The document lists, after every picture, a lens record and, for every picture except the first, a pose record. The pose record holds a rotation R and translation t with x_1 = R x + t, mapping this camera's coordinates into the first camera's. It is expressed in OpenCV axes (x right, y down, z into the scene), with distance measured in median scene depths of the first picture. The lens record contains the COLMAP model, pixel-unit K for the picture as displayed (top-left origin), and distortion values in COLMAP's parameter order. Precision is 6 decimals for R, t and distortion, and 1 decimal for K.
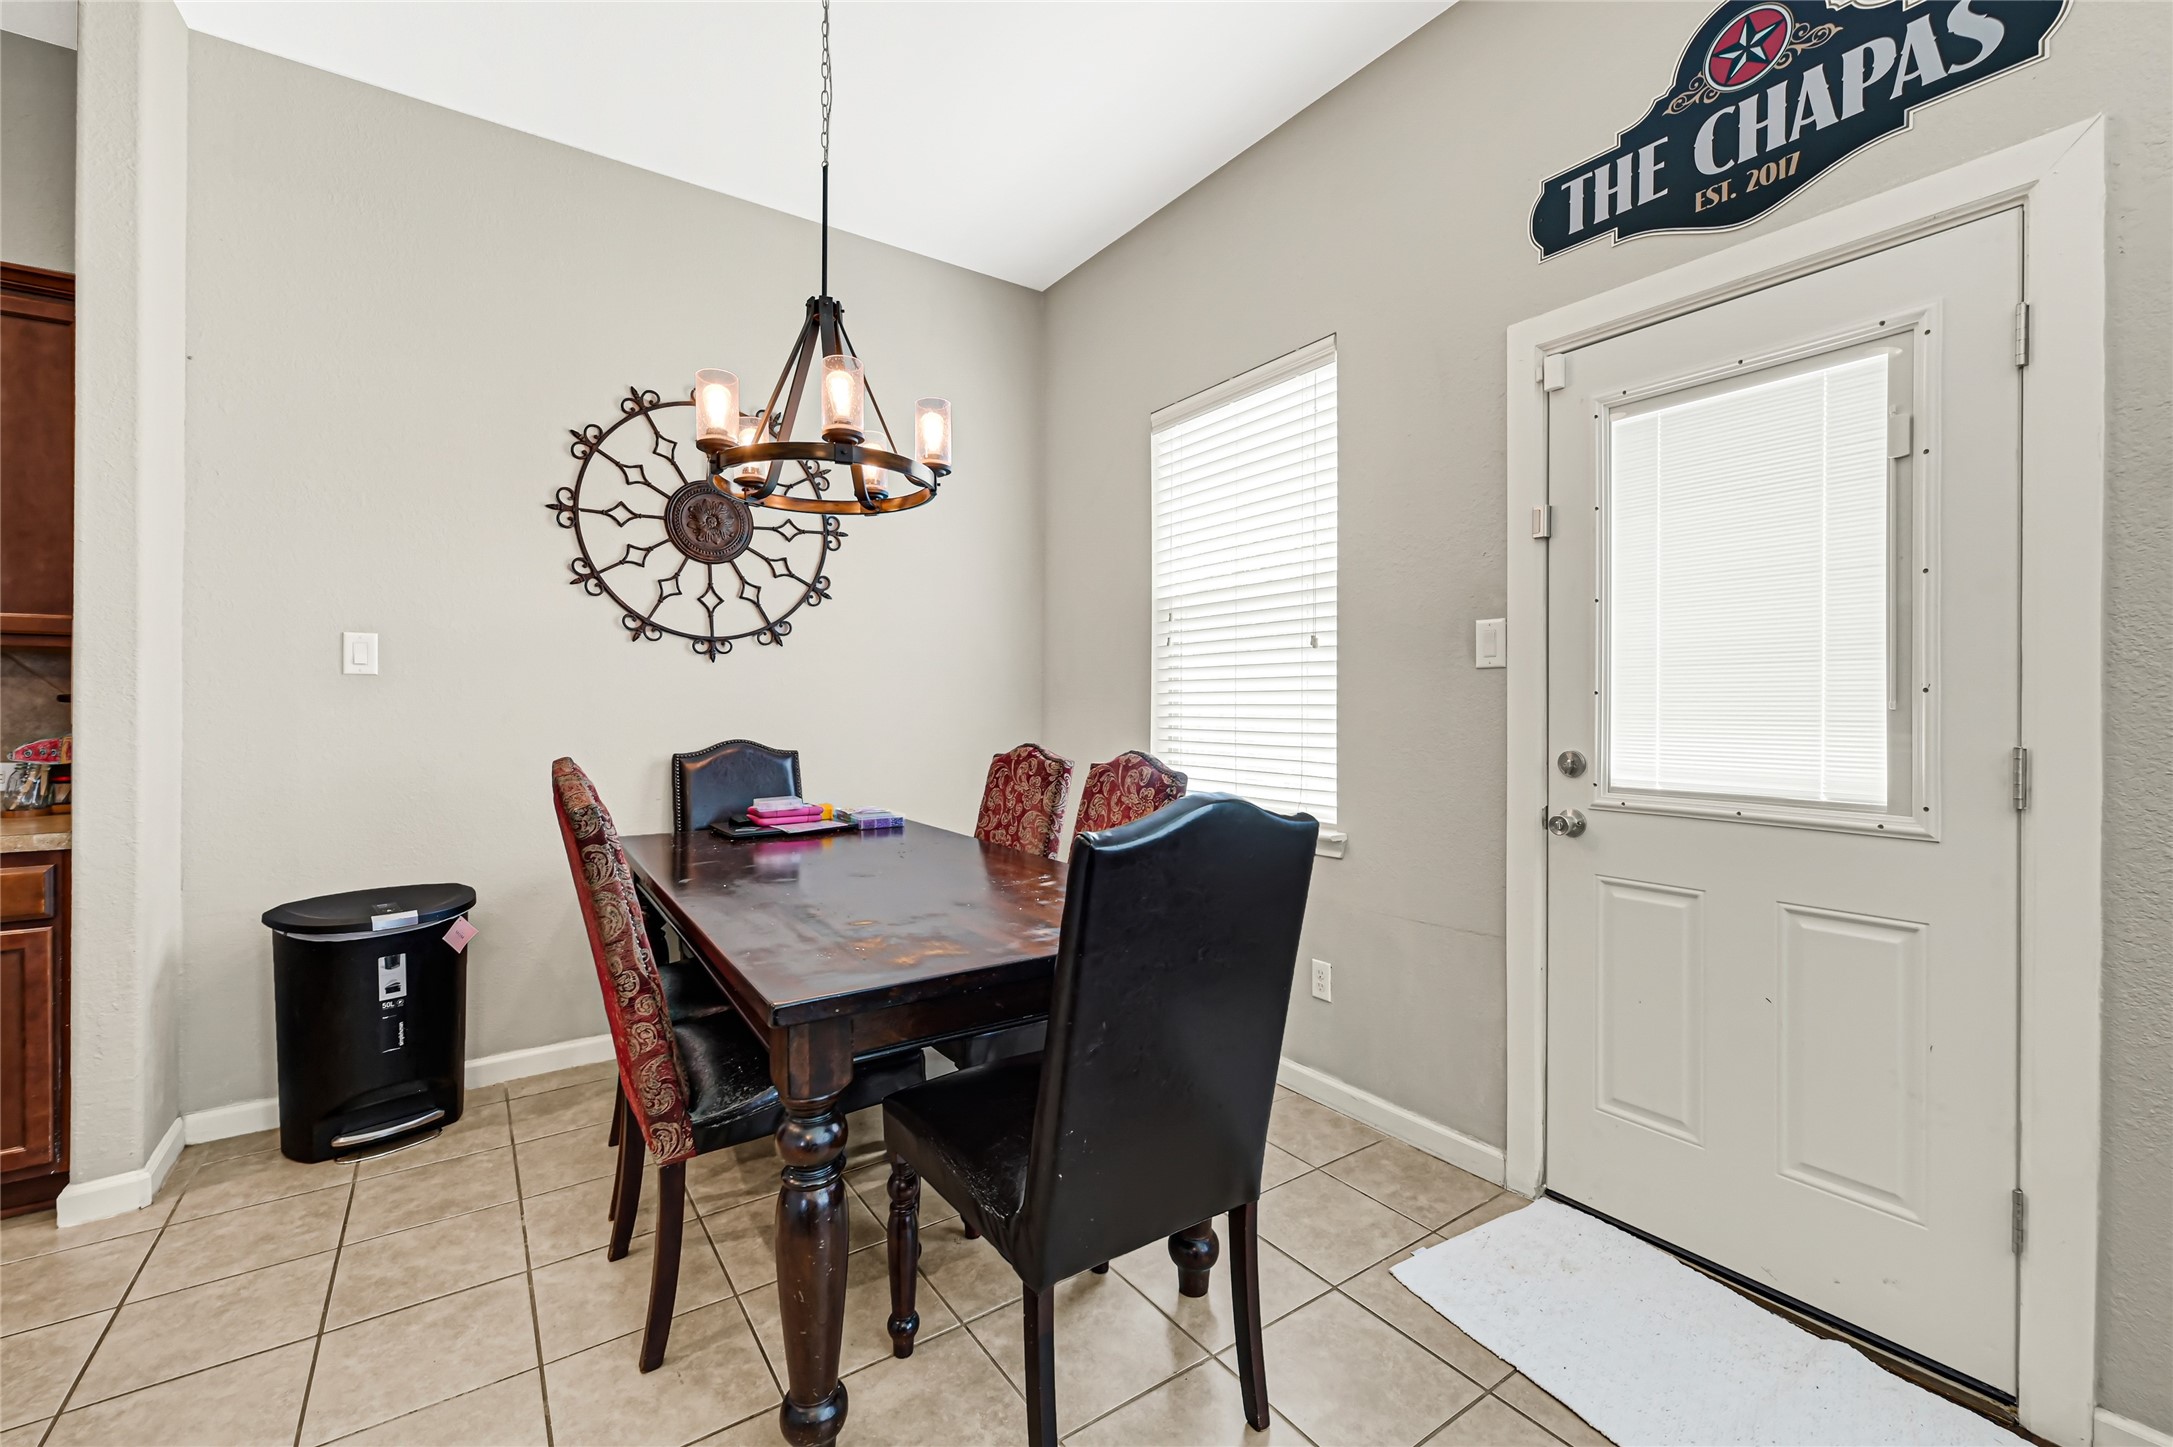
lens RADIAL K [[904.5, 0, 1094.9], [0, 904.5, 708.8], [0, 0, 1]] dist [0.002257, -0.000505]
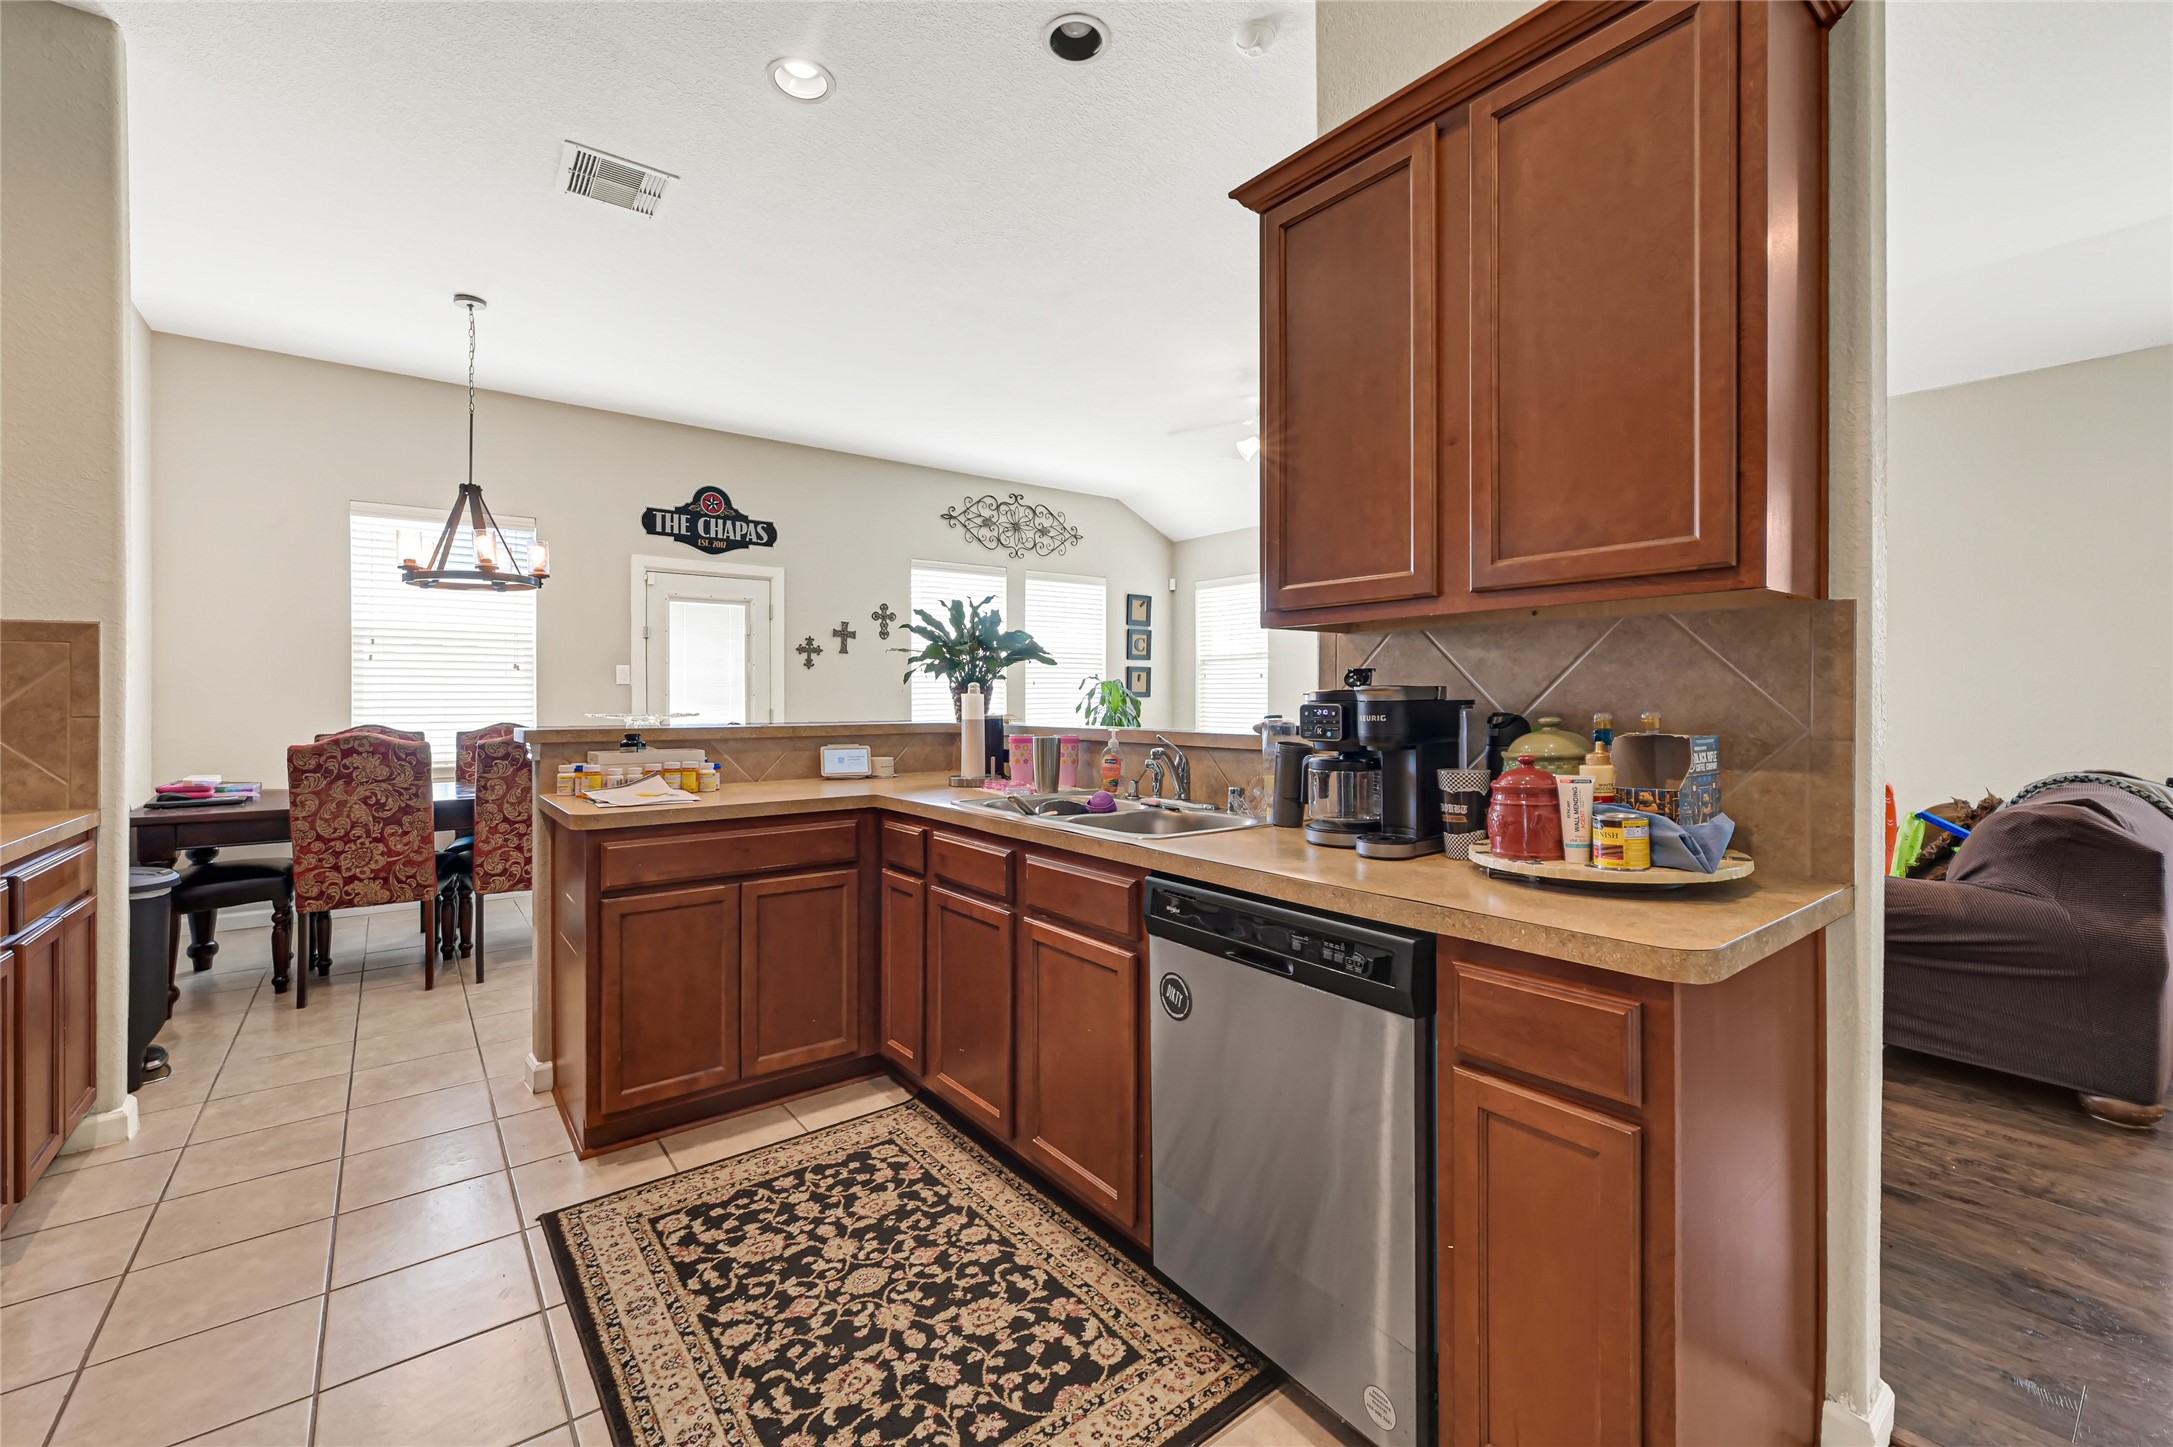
lens RADIAL K [[904.5, 0, 1075.6], [0, 904.5, 702.8], [0, 0, 1]] dist [0.002257, -0.000505]
pose [[-0.030285, -0.003982, 0.999533, -1.639972], [-0.000052, 0.999992, 0.003982, -0.004205], [-0.999541, 0.000068, -0.030285, -0.146830]]
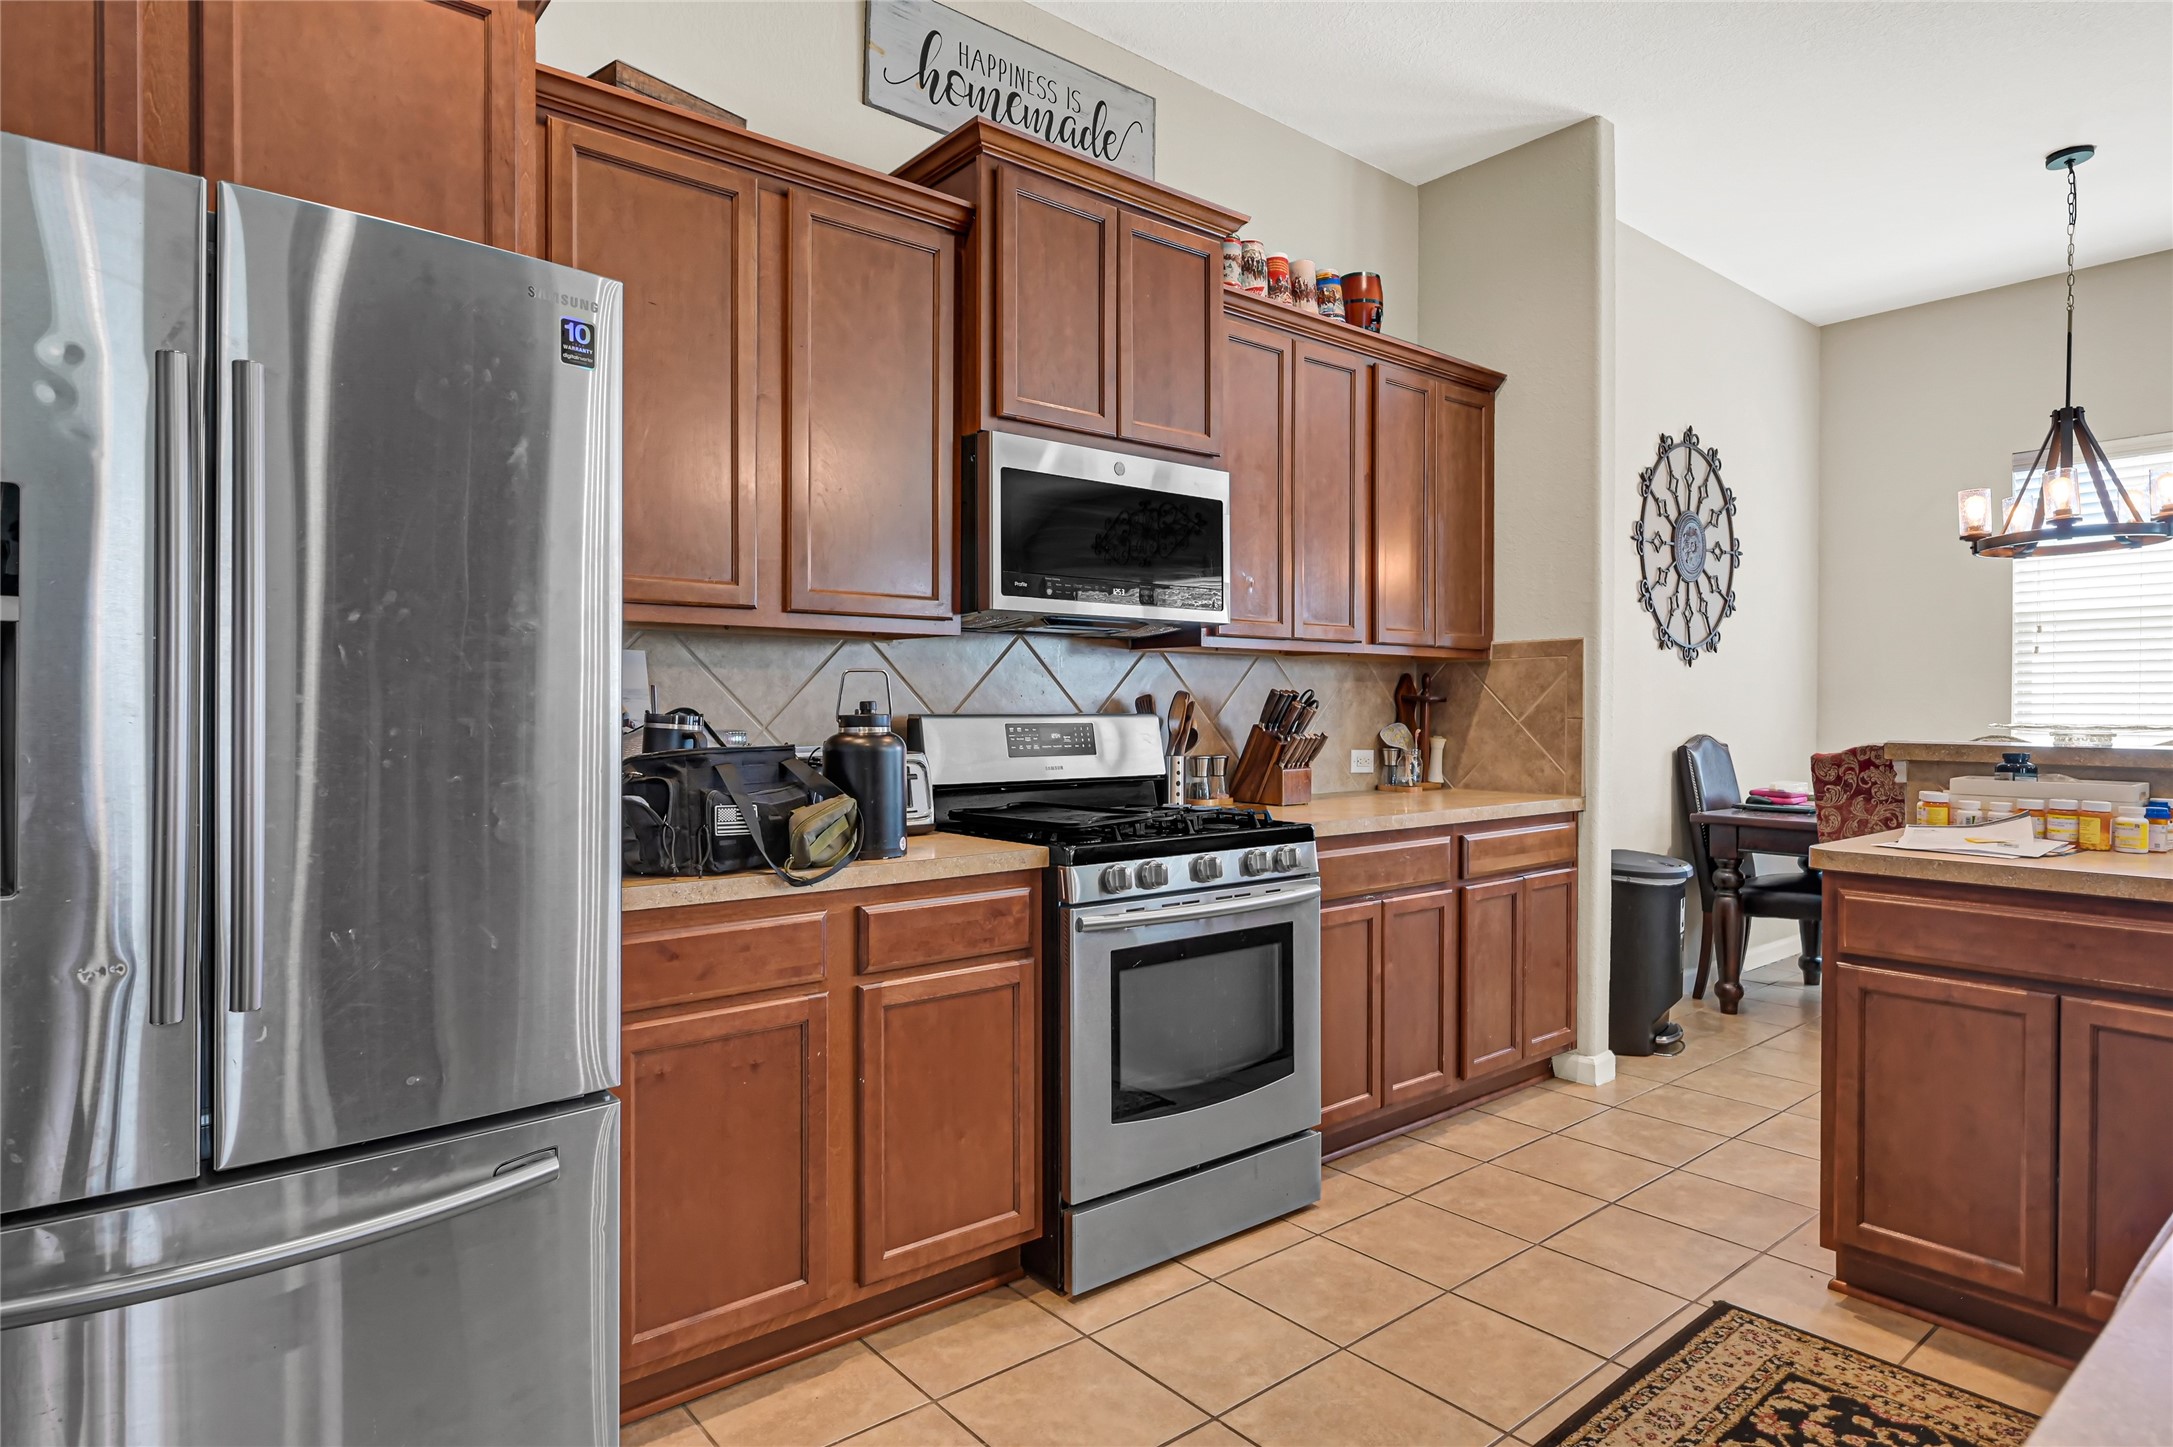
lens RADIAL K [[1204.7, 0, 1099.0], [0, 1204.7, 710.7], [0, 0, 1]] dist [-0.003004, -0.000110]
pose [[0.997992, 0.000338, 0.063334, -1.382935], [-0.000730, 0.999981, 0.006174, -0.003620], [-0.063331, -0.006208, 0.997973, -0.543958]]
